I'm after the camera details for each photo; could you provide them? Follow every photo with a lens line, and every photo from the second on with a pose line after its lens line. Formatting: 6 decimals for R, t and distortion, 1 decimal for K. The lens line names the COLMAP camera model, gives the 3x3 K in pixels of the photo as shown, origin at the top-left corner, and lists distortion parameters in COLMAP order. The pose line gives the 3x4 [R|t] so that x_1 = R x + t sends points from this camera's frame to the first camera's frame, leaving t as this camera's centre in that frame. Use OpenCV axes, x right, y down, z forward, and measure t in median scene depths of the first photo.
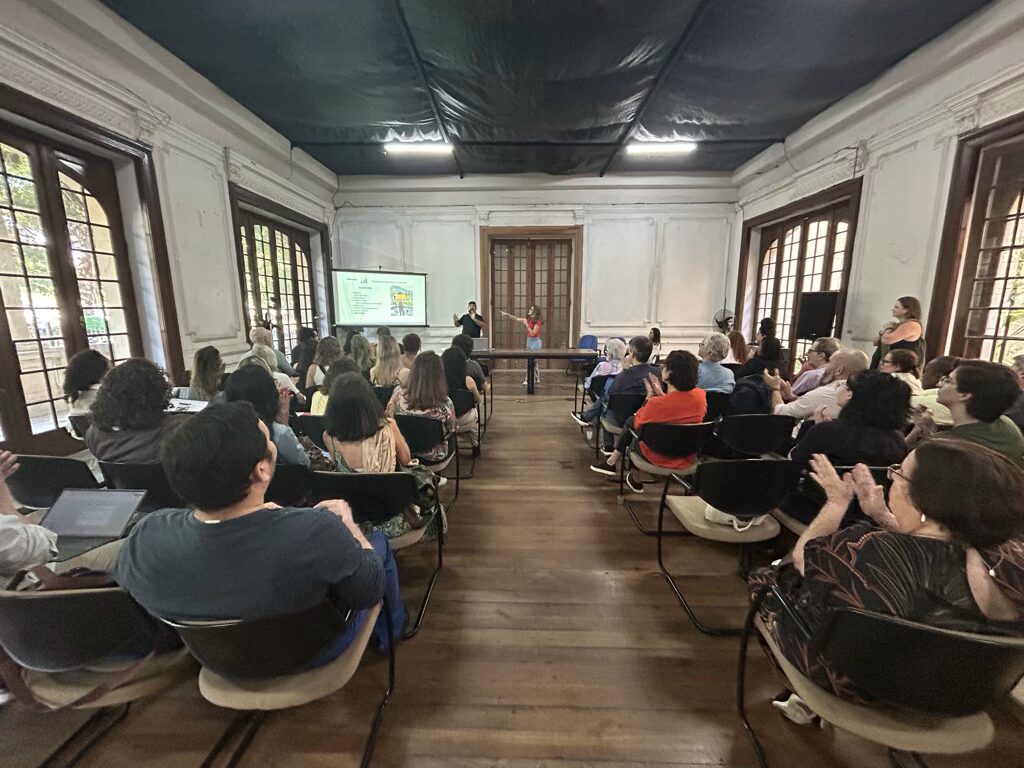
lens RADIAL K [[412.5, 0, 512.2], [0, 412.5, 387.7], [0, 0, 1]] dist [-0.003295, 0.001070]
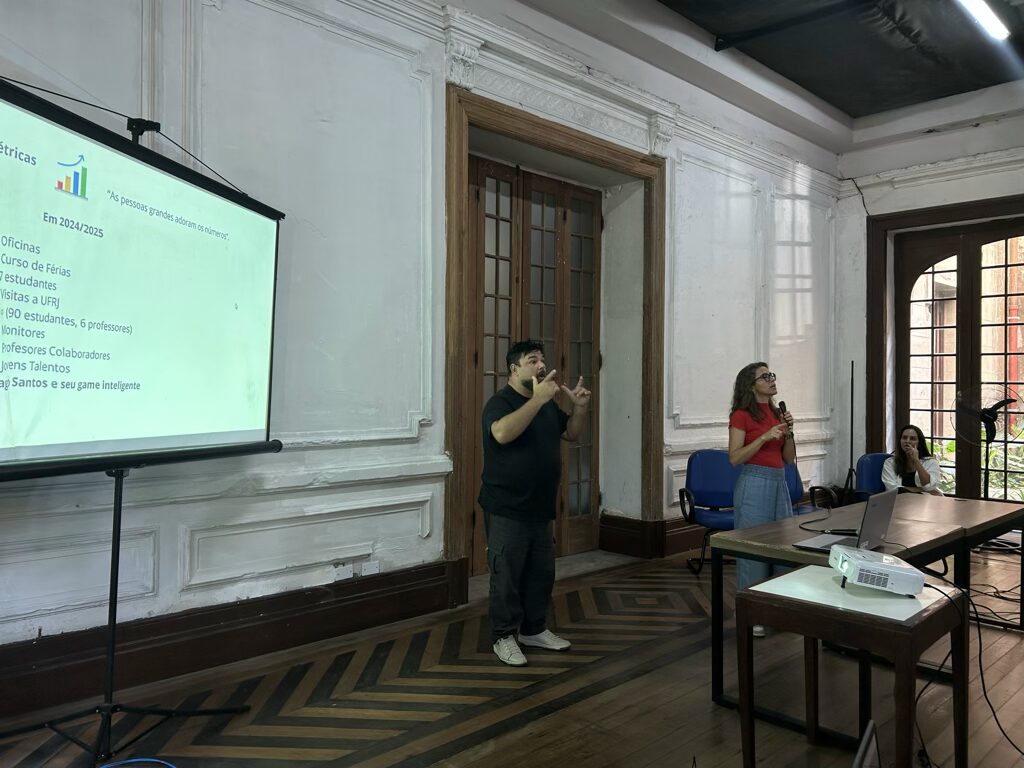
lens RADIAL K [[767.5, 0, 507.4], [0, 767.5, 385.0], [0, 0, 1]] dist [0.048543, -0.054770]
pose [[0.701262, 0.009385, 0.712842, -0.446508], [0.126391, 0.982437, -0.137272, -0.119548], [-0.701610, 0.186361, 0.687760, 0.686217]]
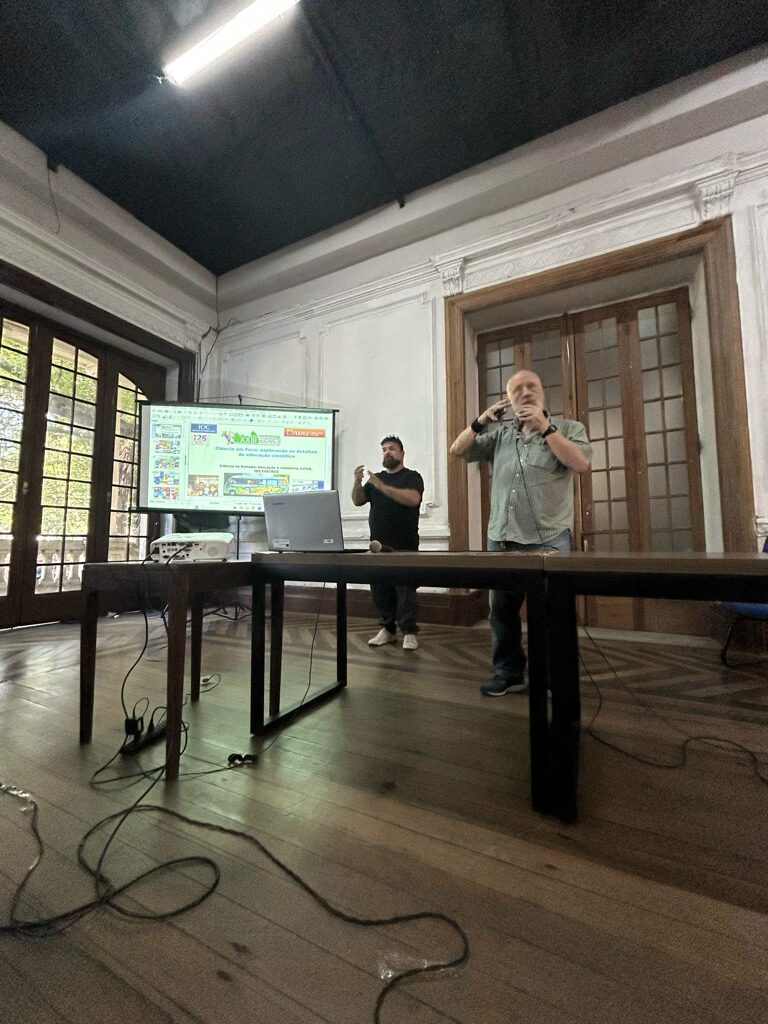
lens RADIAL K [[412.5, 0, 383.1], [0, 412.5, 511.7], [0, 0, 1]] dist [-0.003295, 0.001070]
pose [[0.906428, -0.036124, -0.420813, 0.045567], [-0.078096, 0.964821, -0.251042, -0.044799], [0.415078, 0.260415, 0.871719, 0.669985]]
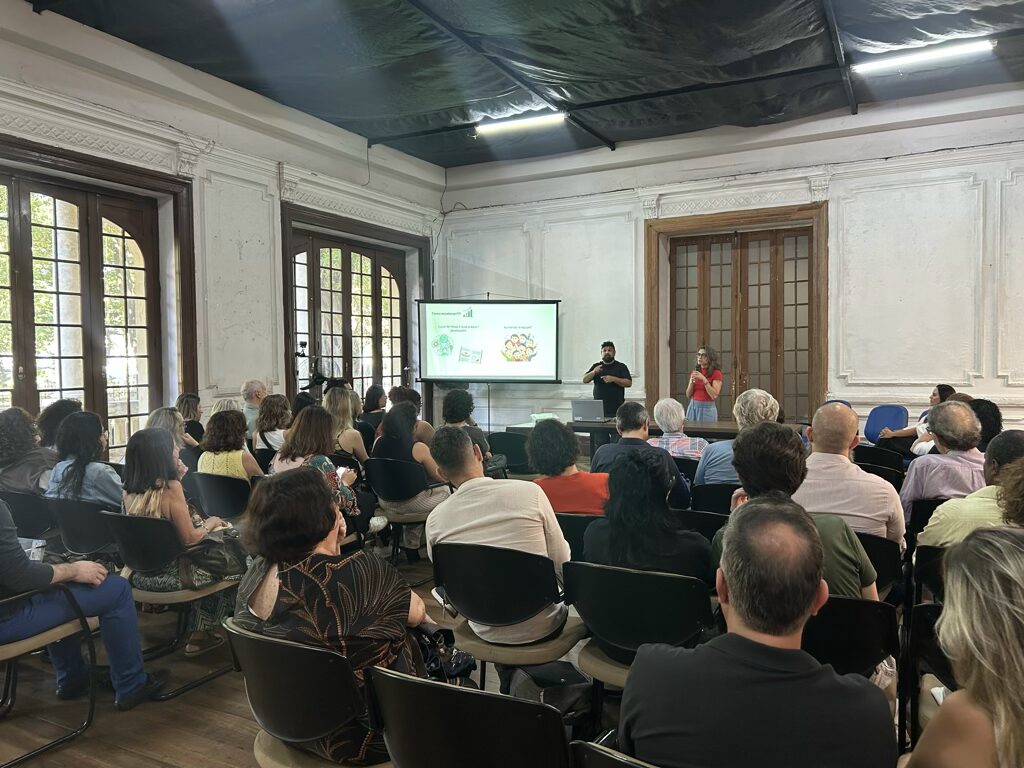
lens RADIAL K [[767.5, 0, 507.4], [0, 767.5, 389.2], [0, 0, 1]] dist [0.048543, -0.054770]
pose [[0.894968, 0.009664, -0.446026, 0.263741], [-0.073625, 0.989256, -0.126297, 0.015306], [0.440014, 0.145871, 0.886064, -0.064588]]
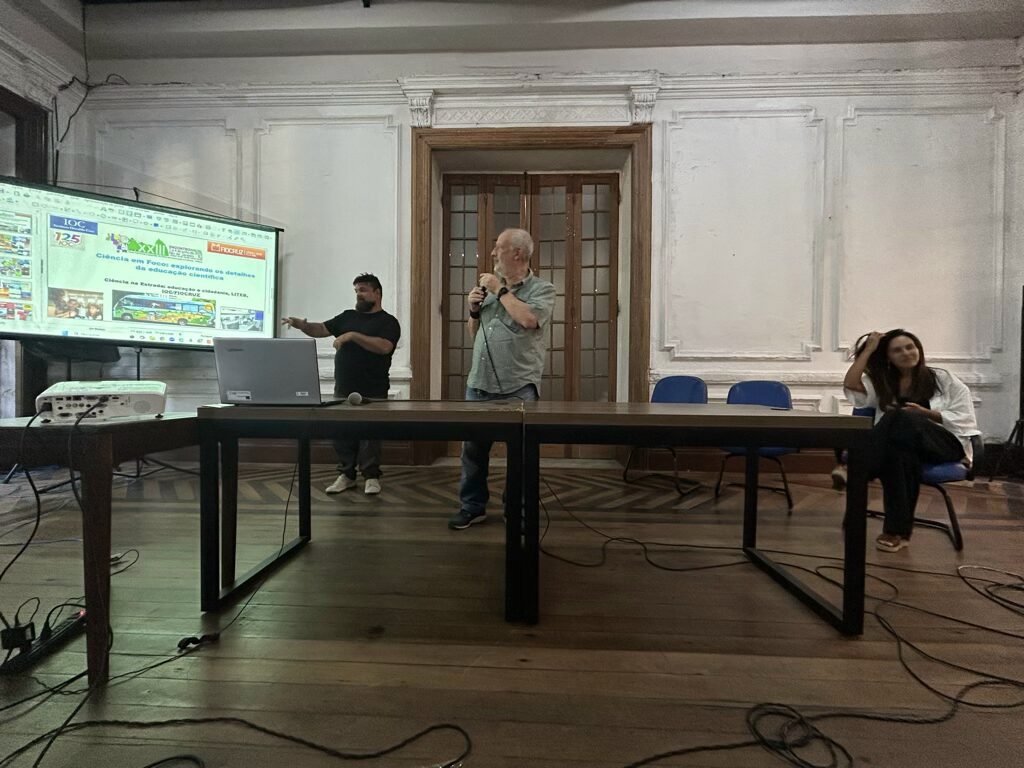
lens RADIAL K [[412.5, 0, 511.1], [0, 412.5, 384.3], [0, 0, 1]] dist [-0.003295, 0.001070]
pose [[0.999934, 0.011260, -0.002354, 0.031243], [-0.011500, 0.983420, -0.180975, -0.050560], [0.000277, 0.180990, 0.983485, 0.656385]]
